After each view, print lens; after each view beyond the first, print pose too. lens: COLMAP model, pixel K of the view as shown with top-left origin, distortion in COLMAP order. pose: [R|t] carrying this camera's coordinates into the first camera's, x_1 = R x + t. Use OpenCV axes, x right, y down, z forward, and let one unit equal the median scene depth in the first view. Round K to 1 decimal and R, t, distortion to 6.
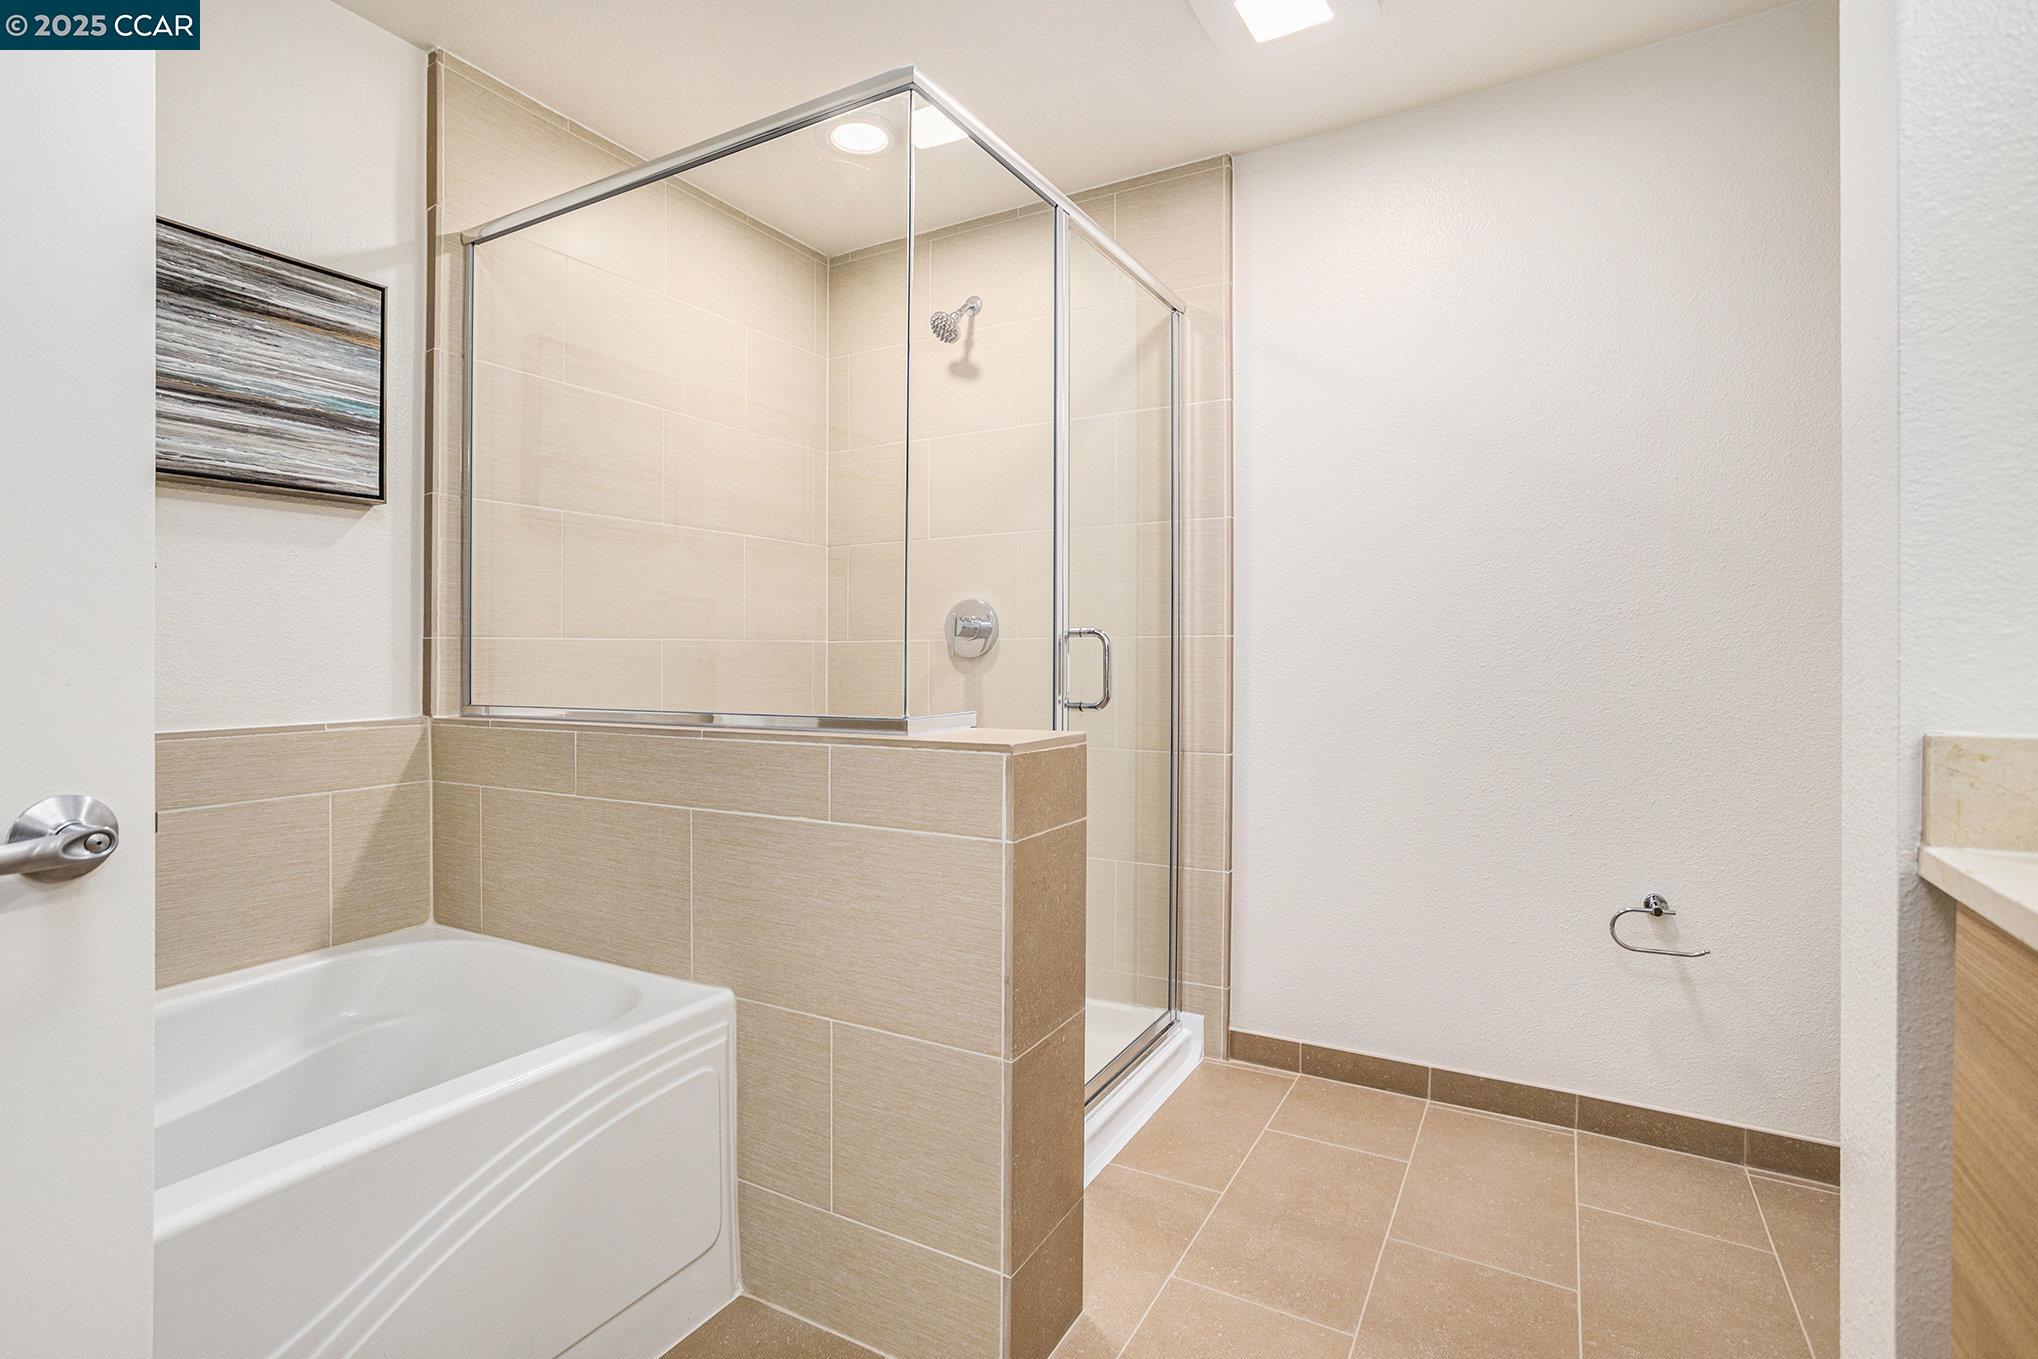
lens RADIAL K [[996.8, 0, 977.1], [0, 996.8, 651.6], [0, 0, 1]] dist [-0.043821, 0.023941]
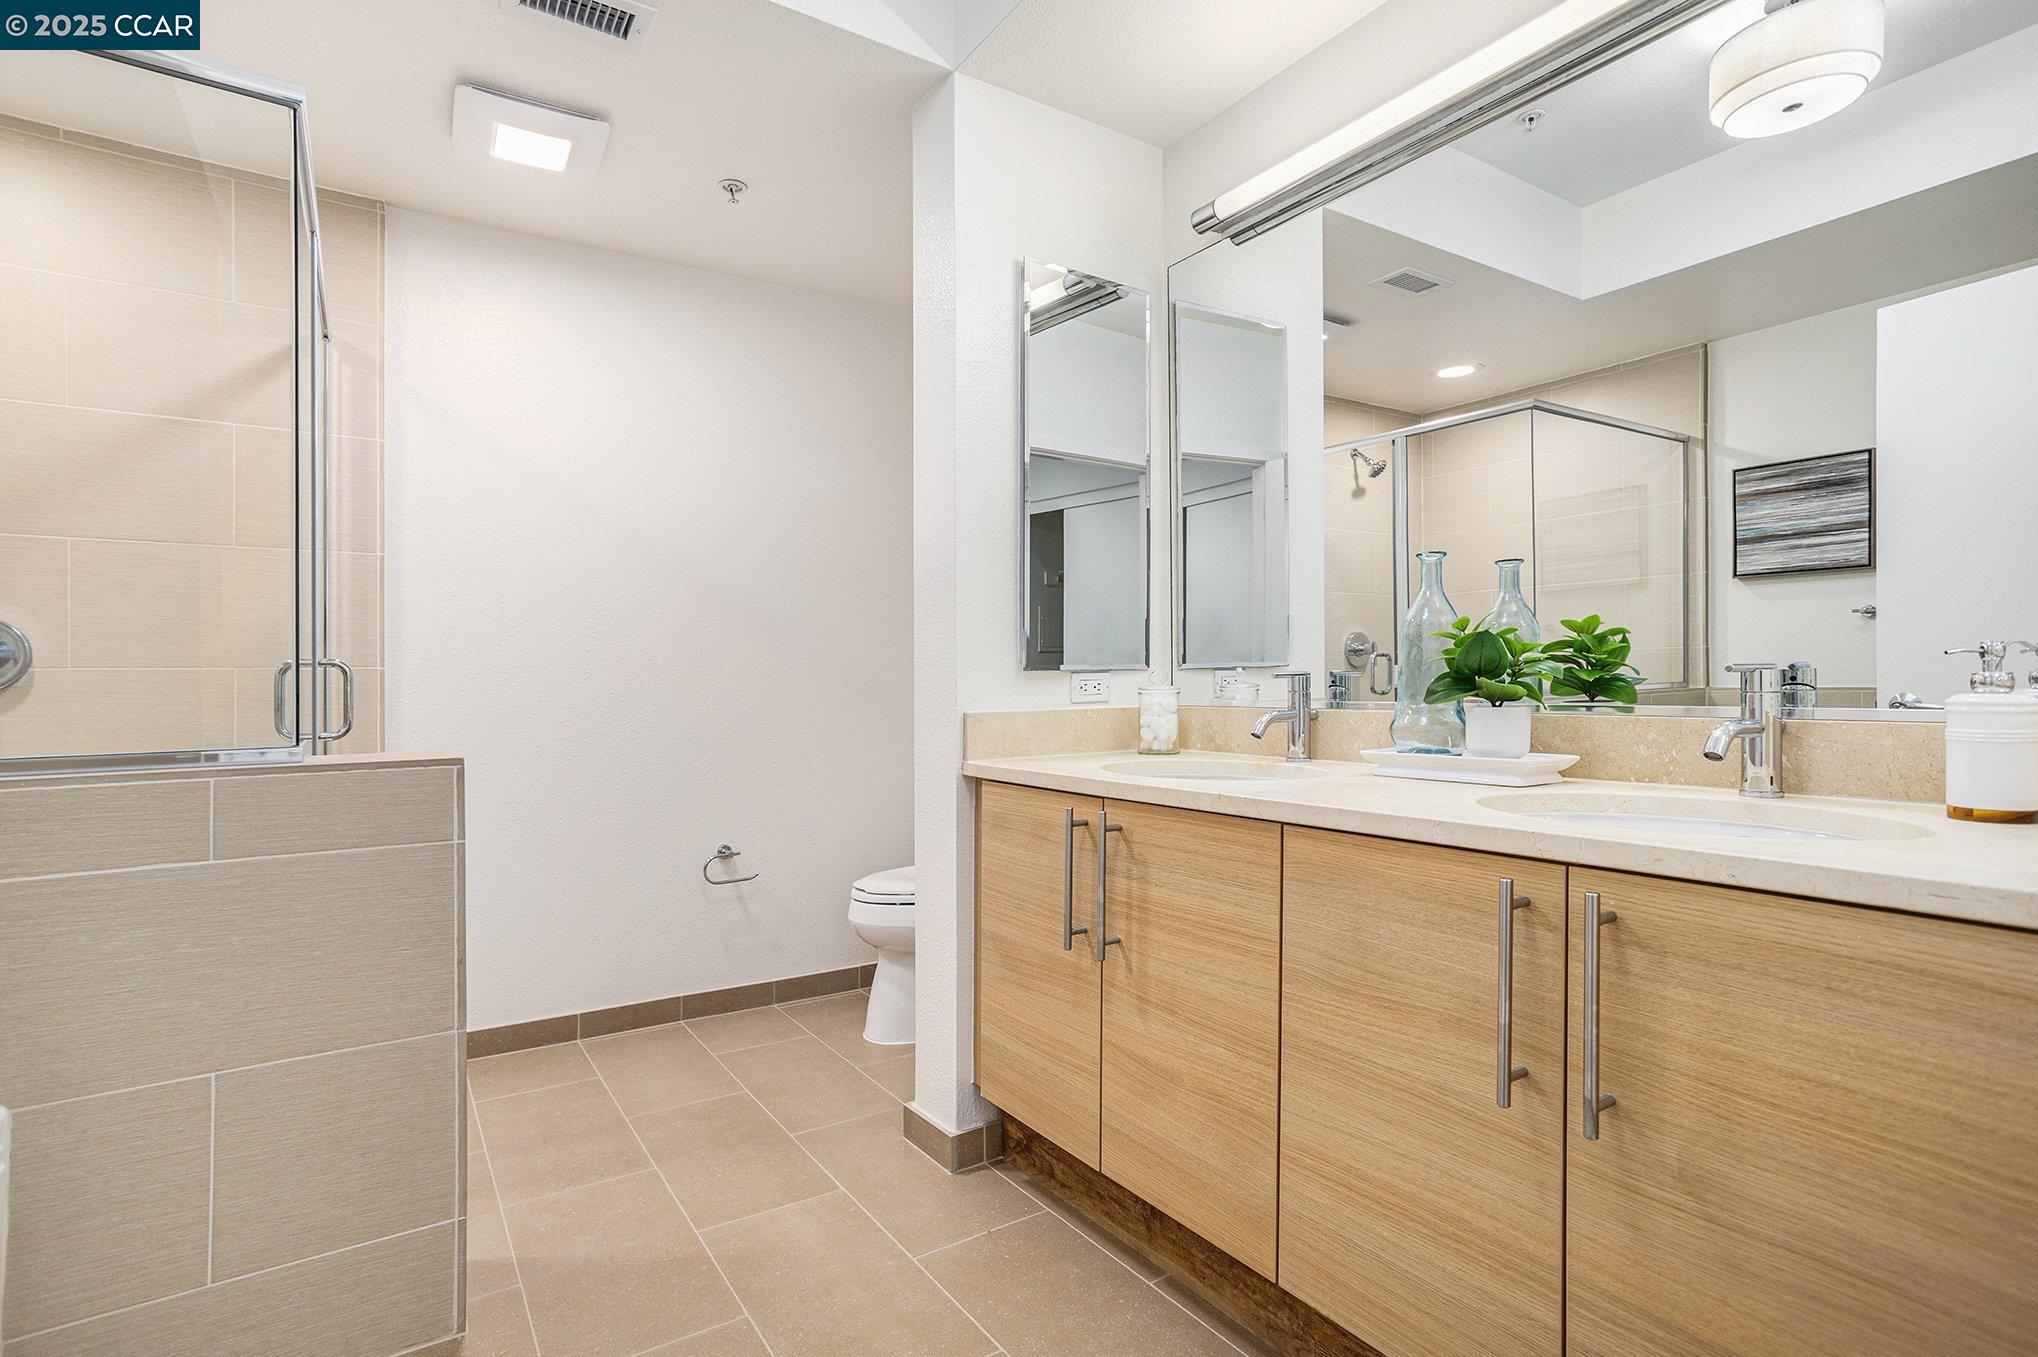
lens RADIAL K [[996.8, 0, 989.2], [0, 996.8, 718.3], [0, 0, 1]] dist [-0.043821, 0.023941]
pose [[0.465229, -0.034330, 0.884525, -0.450772], [0.008251, 0.999372, 0.034448, 0.008017], [-0.885152, -0.008728, 0.465220, -0.054033]]
